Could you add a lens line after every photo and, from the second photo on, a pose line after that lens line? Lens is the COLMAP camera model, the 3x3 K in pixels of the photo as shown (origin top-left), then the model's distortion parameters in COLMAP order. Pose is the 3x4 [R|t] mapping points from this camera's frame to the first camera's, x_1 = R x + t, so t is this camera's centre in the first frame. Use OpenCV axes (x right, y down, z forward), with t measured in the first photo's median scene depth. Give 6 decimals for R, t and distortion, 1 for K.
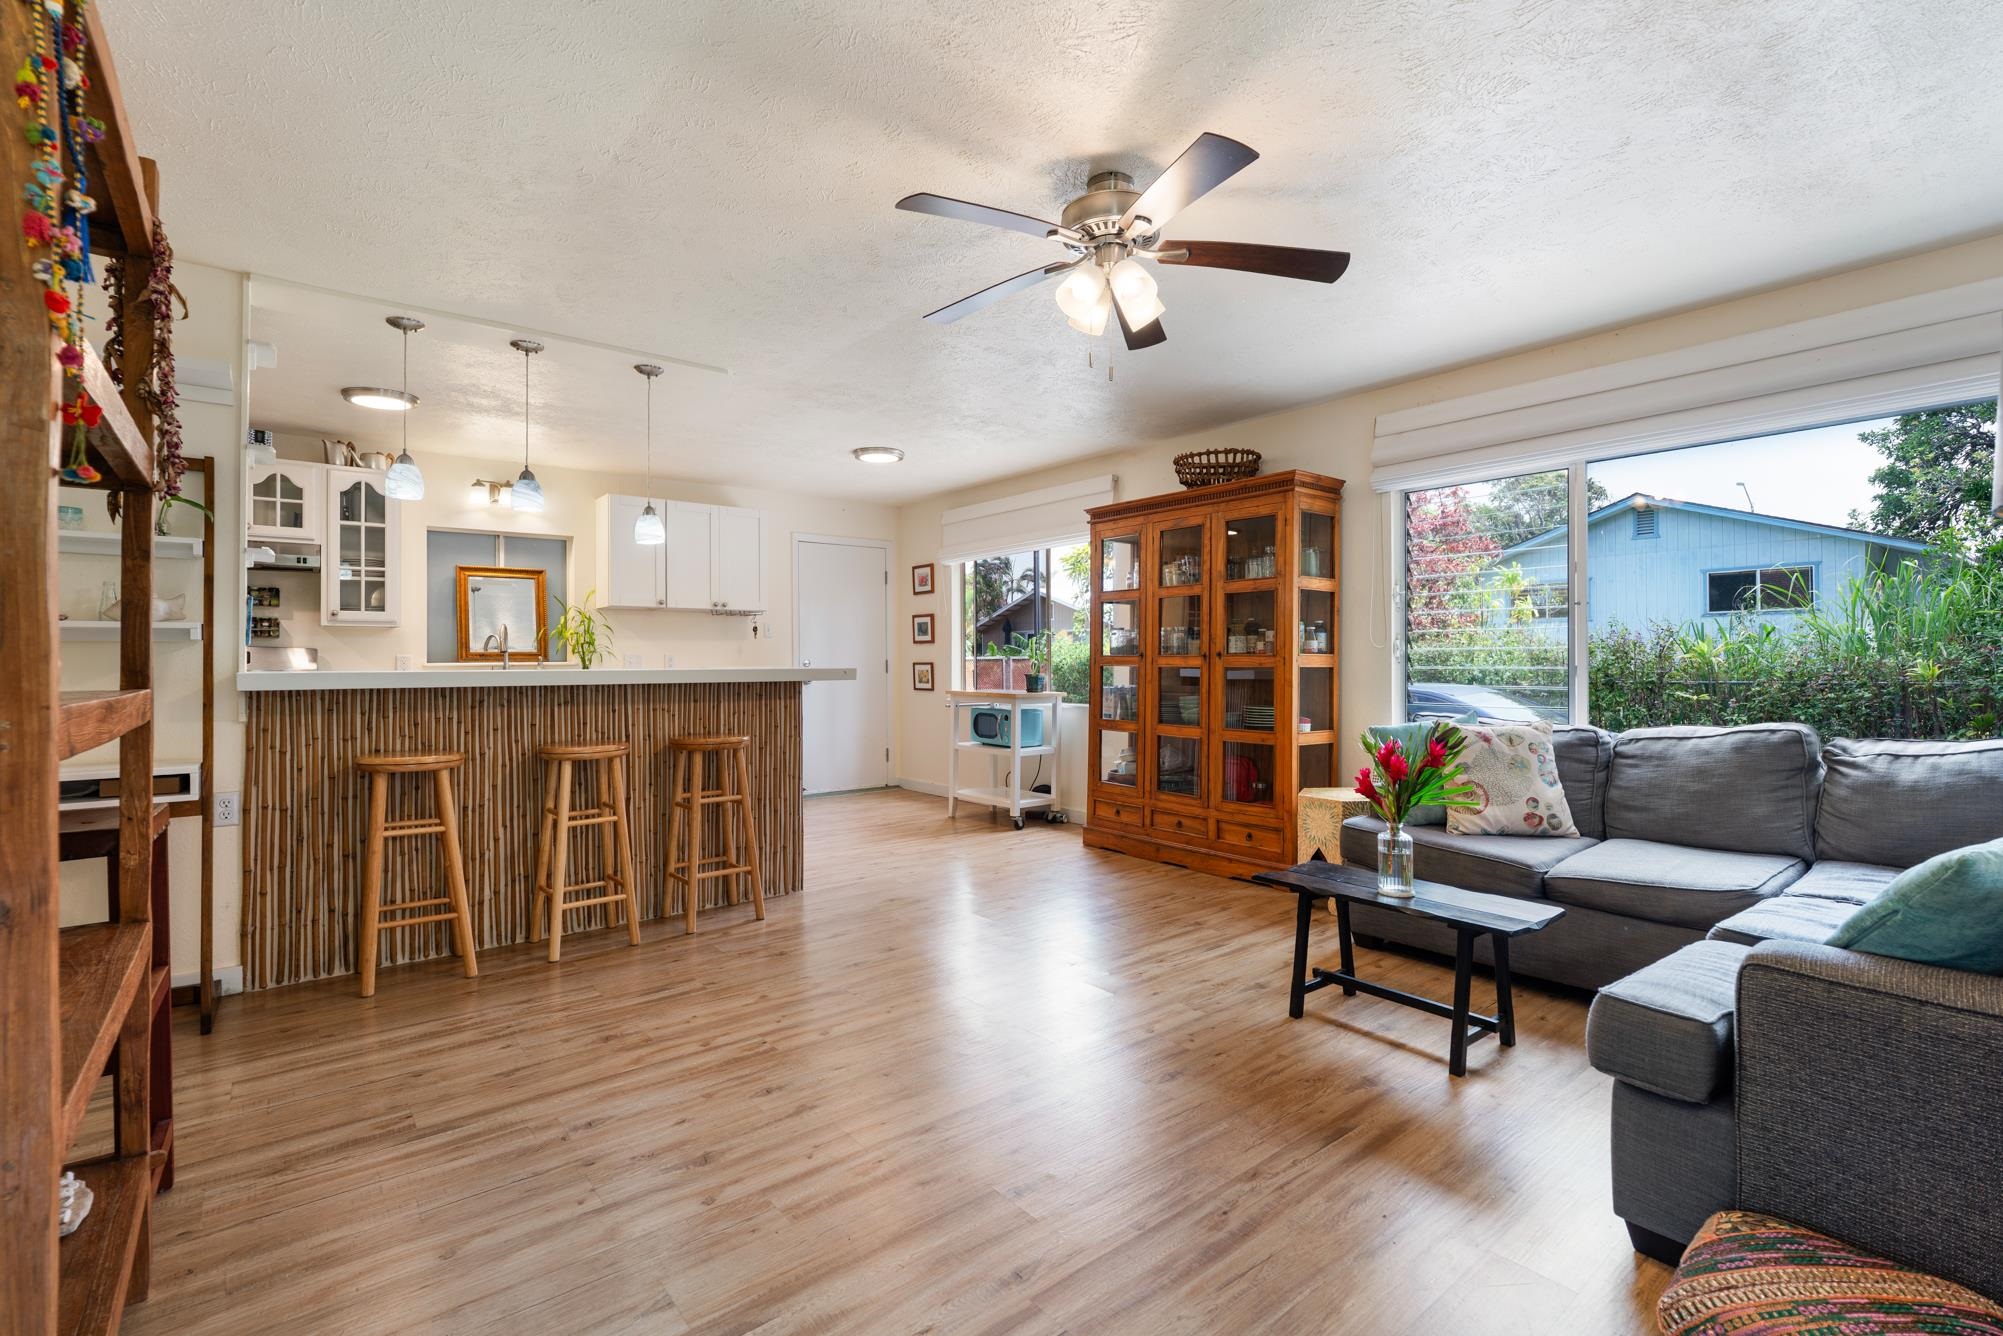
lens RADIAL K [[909.4, 0, 1001.5], [0, 909.4, 668.0], [0, 0, 1]] dist [-0.000490, -0.000065]
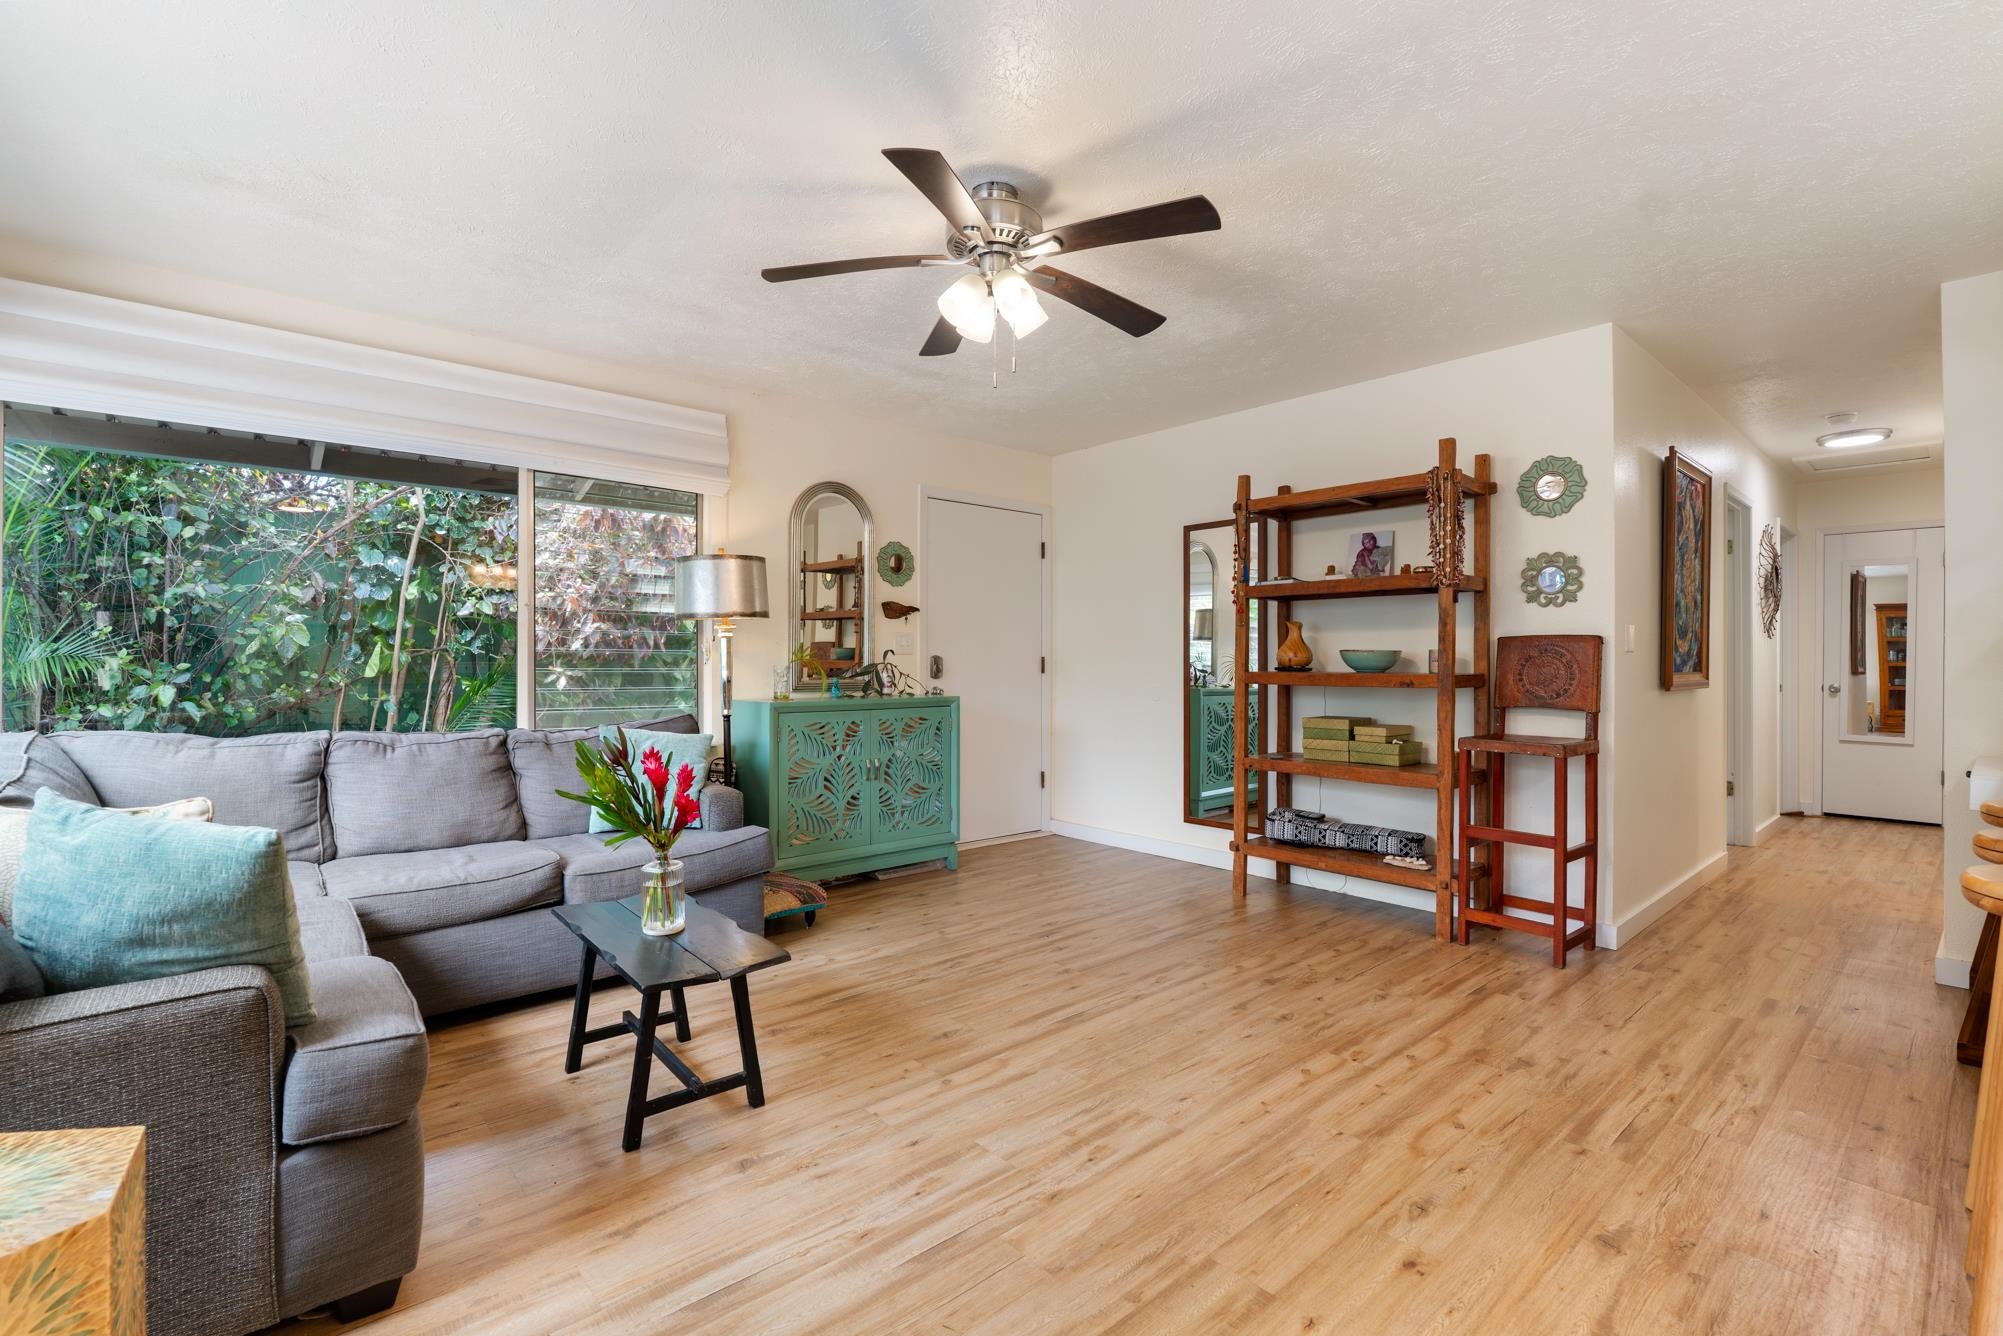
lens RADIAL K [[882.3, 0, 1001.5], [0, 882.3, 668.0], [0, 0, 1]] dist [-0.021226, -0.000237]
pose [[-0.999286, 0.001676, -0.037758, 0.137539], [0.001103, 0.999884, 0.015199, -0.015049], [0.037779, 0.015147, -0.999171, 1.796061]]
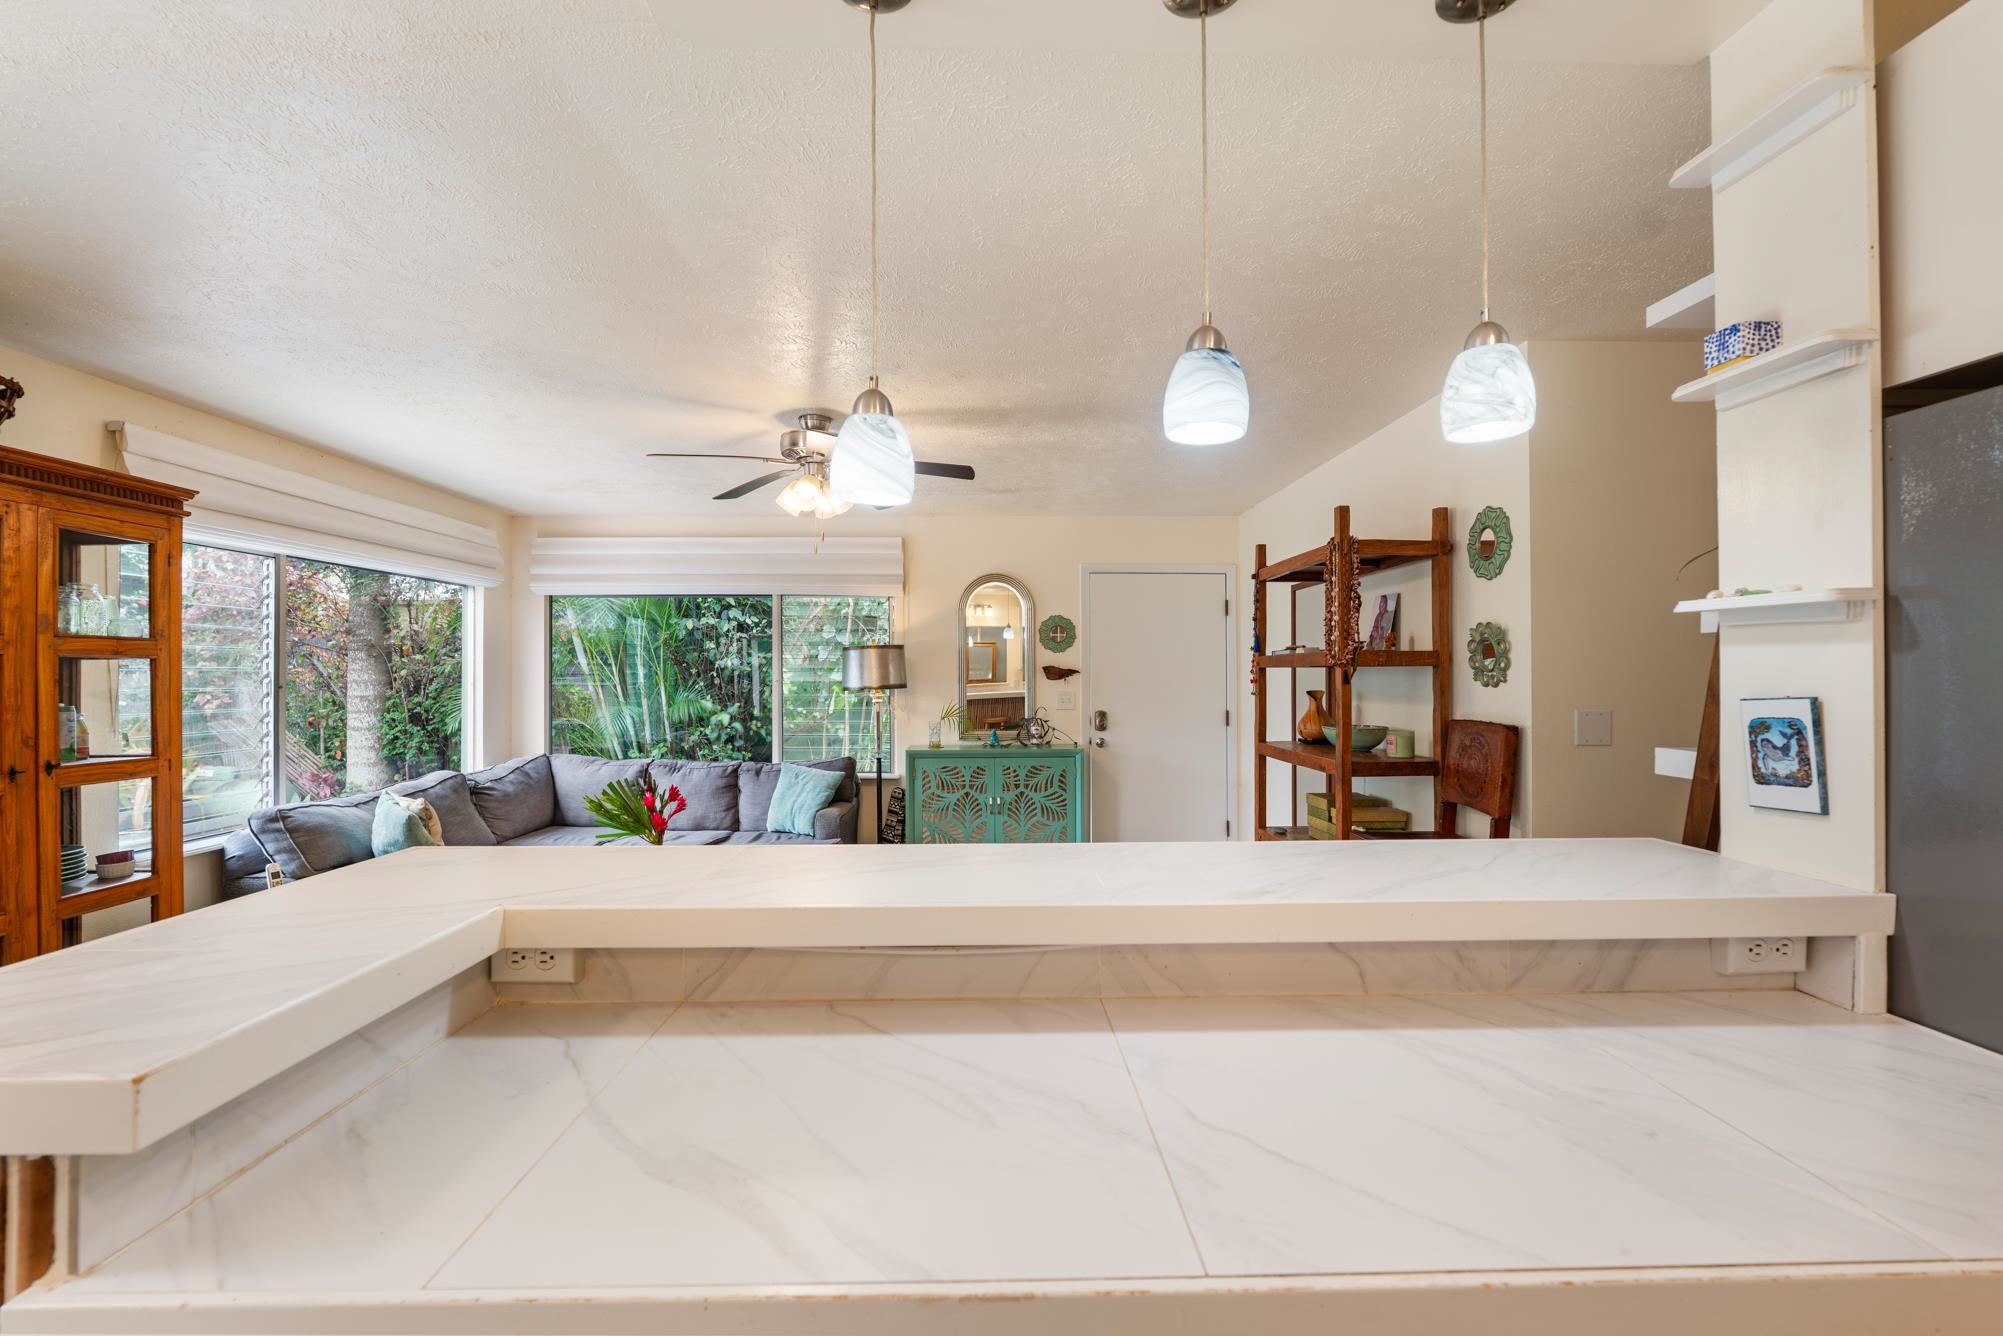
lens RADIAL K [[877.4, 0, 996.9], [0, 877.4, 687.6], [0, 0, 1]] dist [-0.011009, -0.000356]
pose [[-0.794003, -0.001785, 0.607911, -0.881557], [0.011053, 0.999788, 0.017372, -0.107654], [-0.607813, 0.020513, -0.793815, 1.764768]]
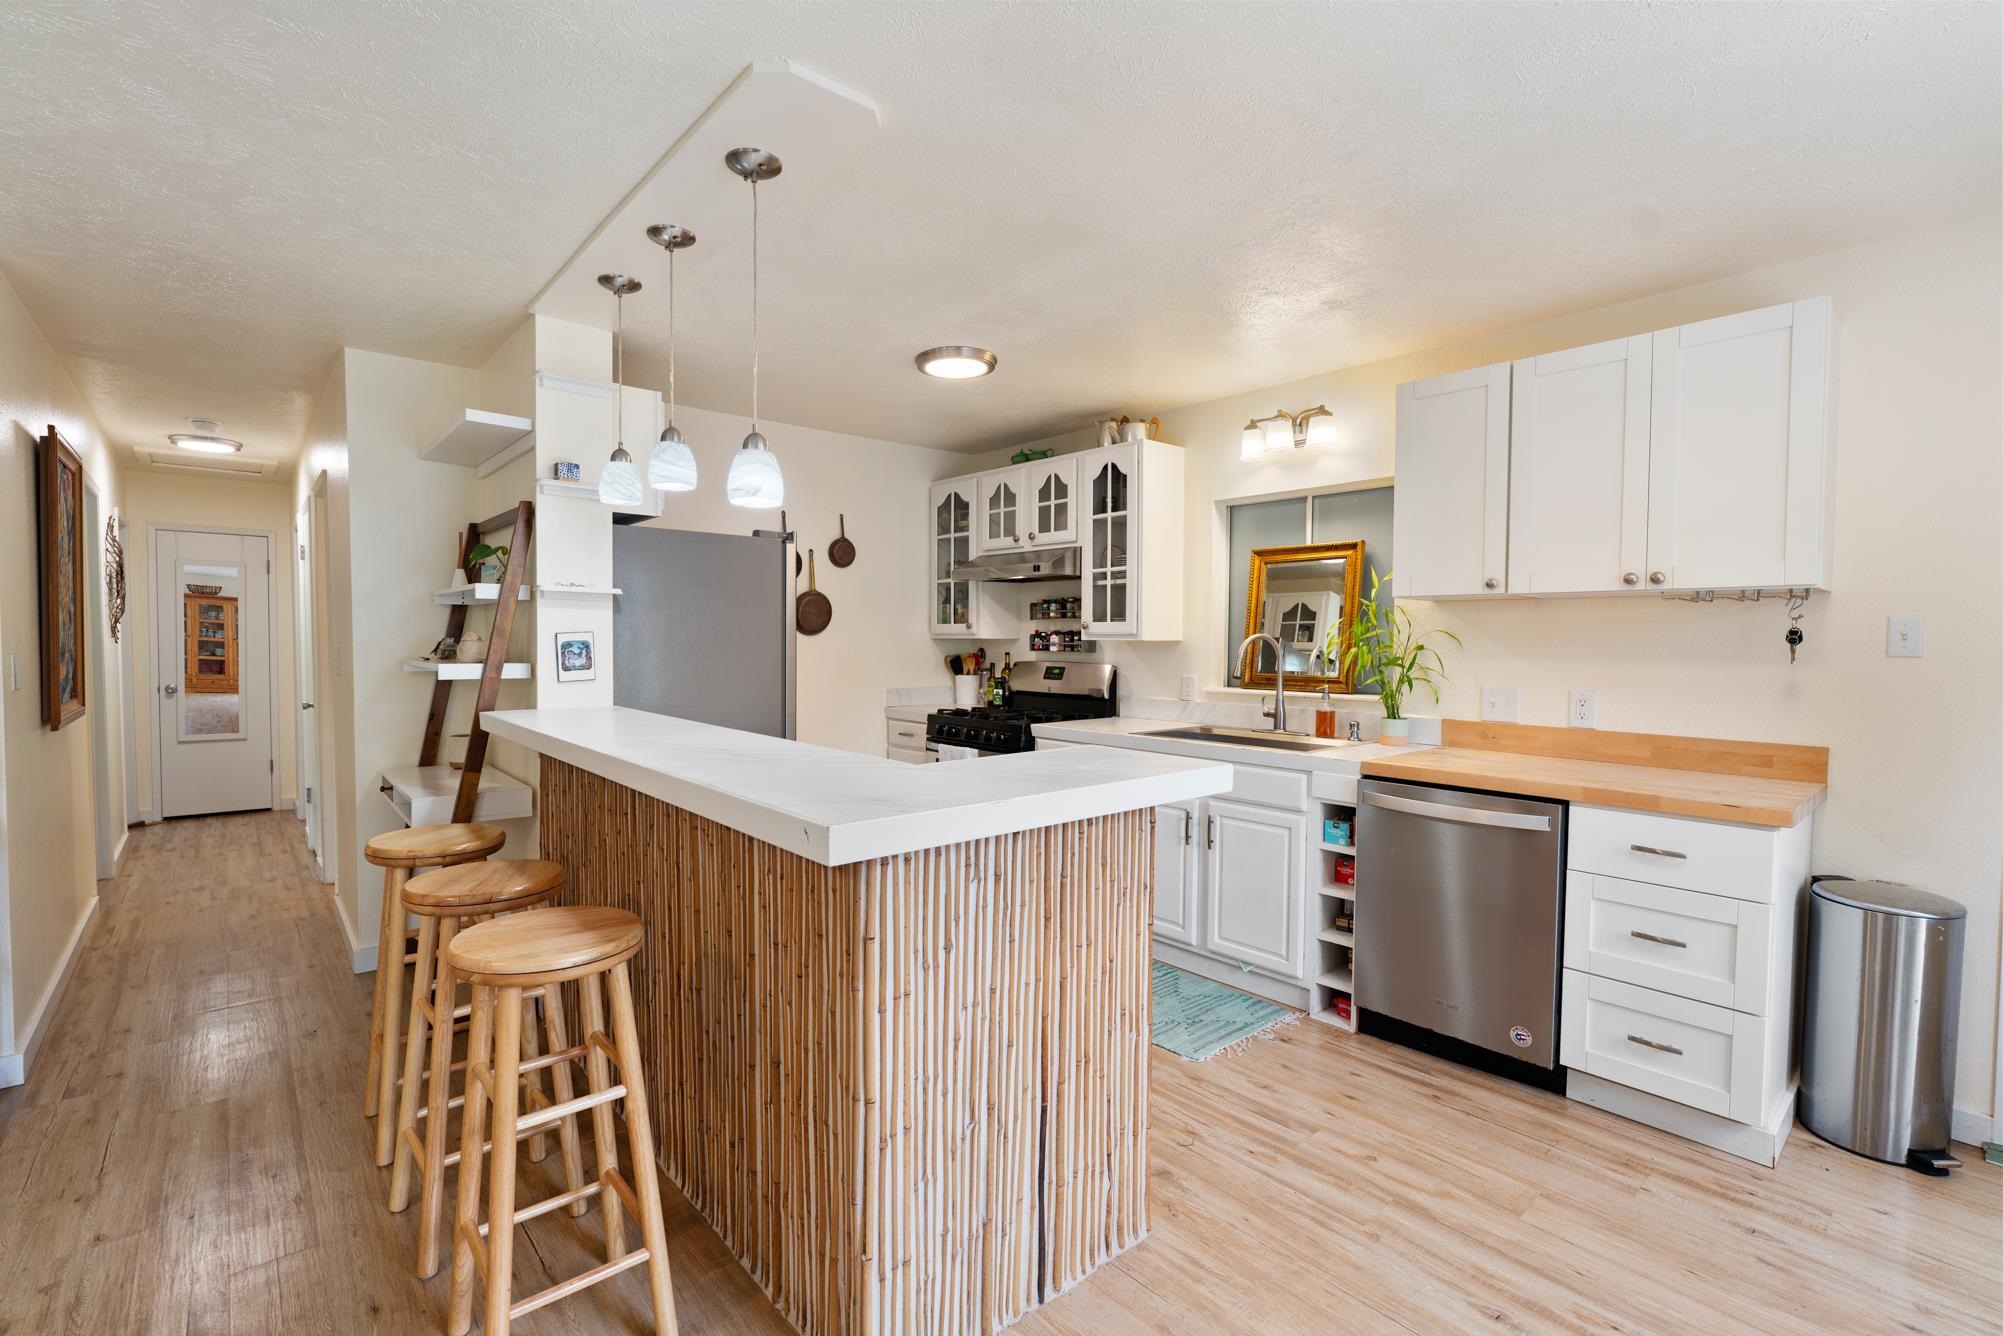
lens RADIAL K [[891.1, 0, 971.3], [0, 891.1, 668.6], [0, 0, 1]] dist [-0.002003, -0.000165]
pose [[0.022249, 0.039522, -0.998971, 0.185548], [-0.013666, 0.999137, 0.039225, -0.094358], [0.999659, 0.012780, 0.022770, 1.603145]]
